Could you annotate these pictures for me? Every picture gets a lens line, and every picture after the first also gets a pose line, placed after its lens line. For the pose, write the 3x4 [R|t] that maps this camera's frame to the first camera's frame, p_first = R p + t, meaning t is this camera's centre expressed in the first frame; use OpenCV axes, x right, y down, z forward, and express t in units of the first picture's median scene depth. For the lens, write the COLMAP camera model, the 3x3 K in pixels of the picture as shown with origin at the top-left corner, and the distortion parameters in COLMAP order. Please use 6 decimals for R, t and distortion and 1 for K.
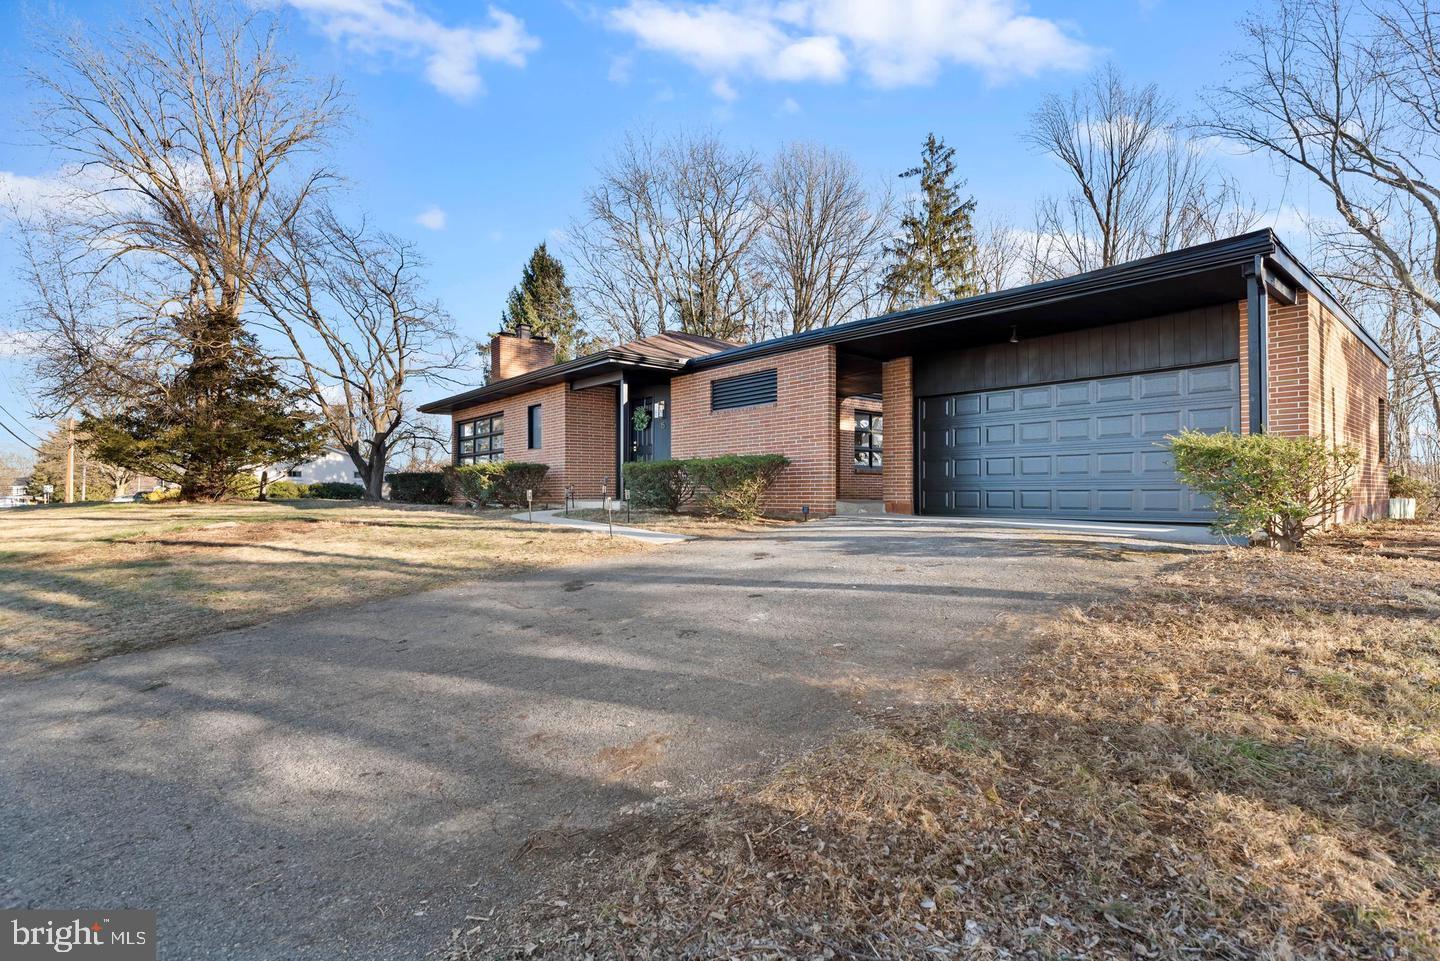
lens RADIAL K [[702.2, 0, 737.4], [0, 702.2, 481.4], [0, 0, 1]] dist [0.000571, -0.000275]
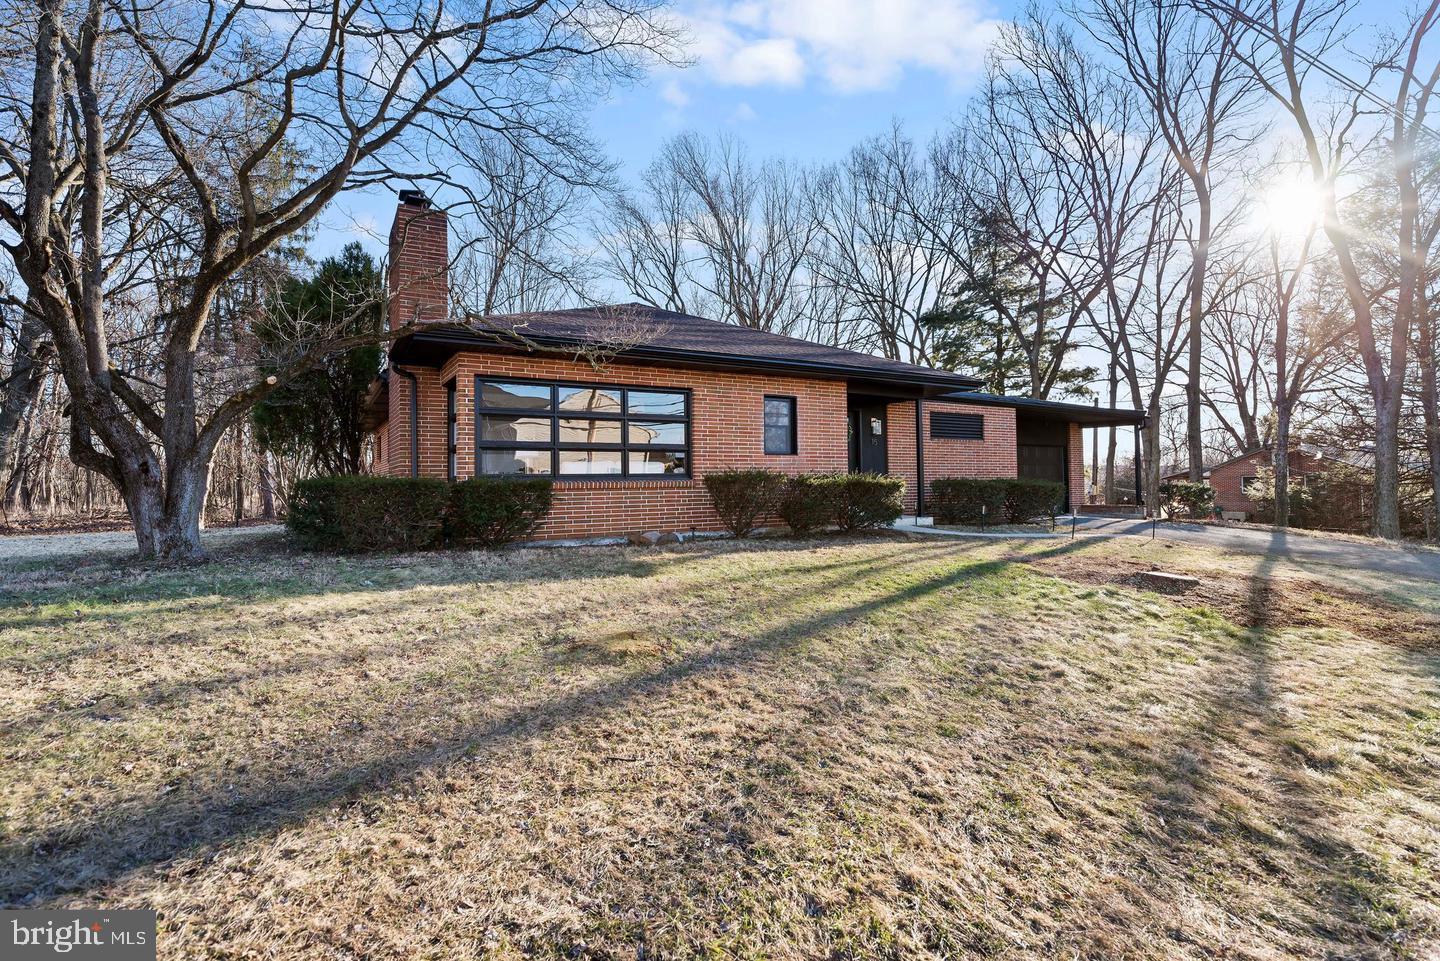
lens RADIAL K [[702.2, 0, 737.4], [0, 702.2, 481.4], [0, 0, 1]] dist [0.000571, -0.000275]
pose [[0.208669, 0.010846, 0.977926, -1.254881], [-0.012900, 0.999882, -0.008337, -0.011704], [-0.977901, -0.010876, 0.208784, 1.062362]]
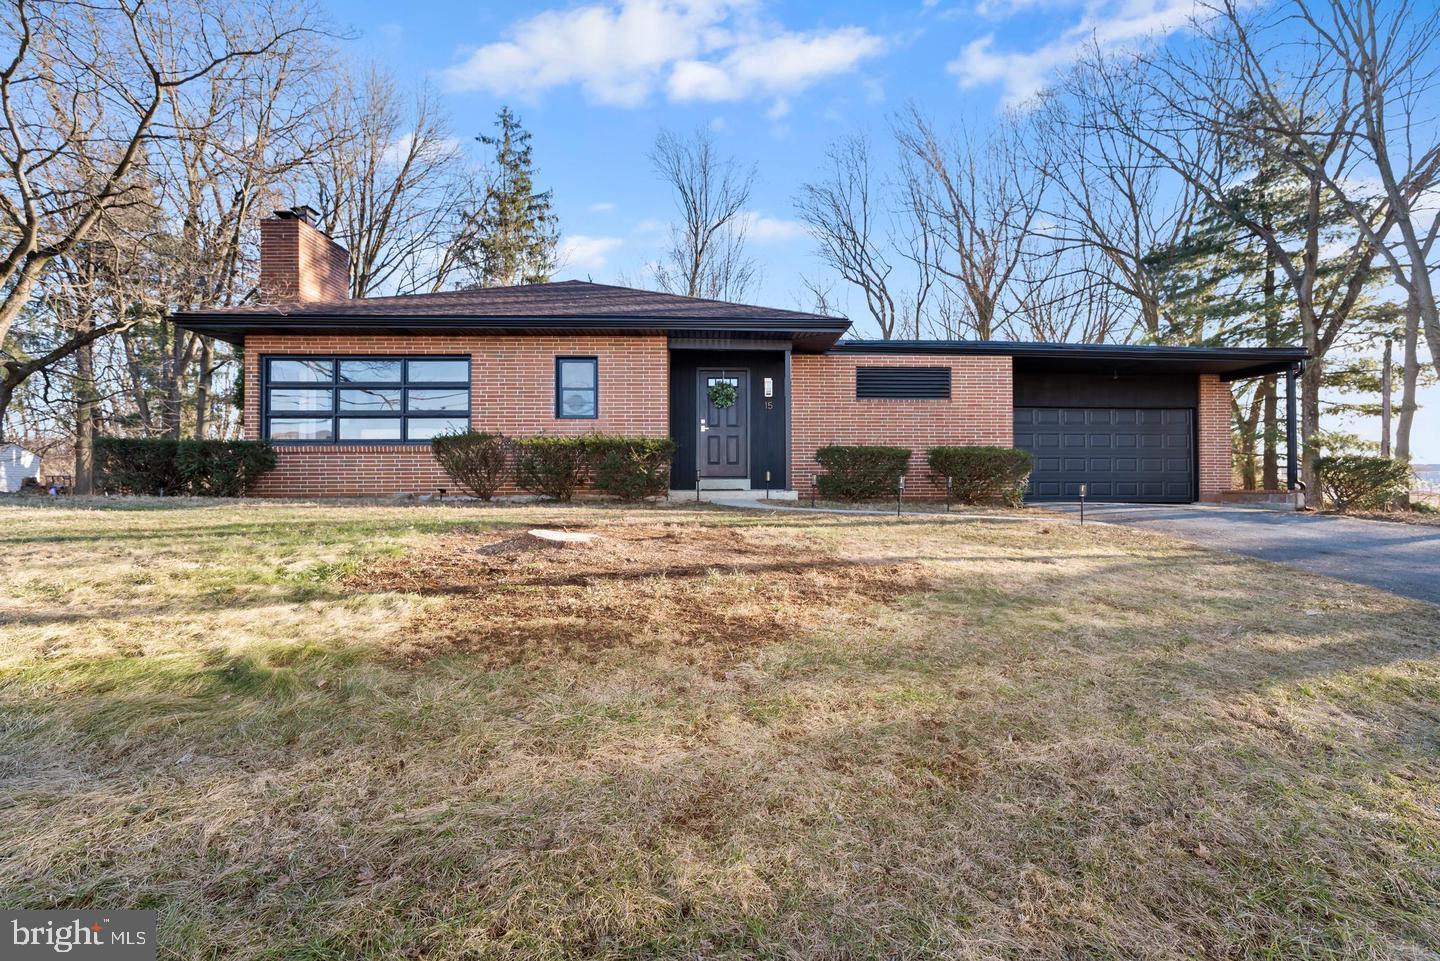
lens RADIAL K [[702.2, 0, 737.4], [0, 702.2, 481.4], [0, 0, 1]] dist [0.000571, -0.000275]
pose [[0.644132, 0.010081, 0.764848, -0.882261], [-0.018839, 0.999819, 0.002687, 0.016096], [-0.764682, -0.016140, 0.644206, 0.492839]]
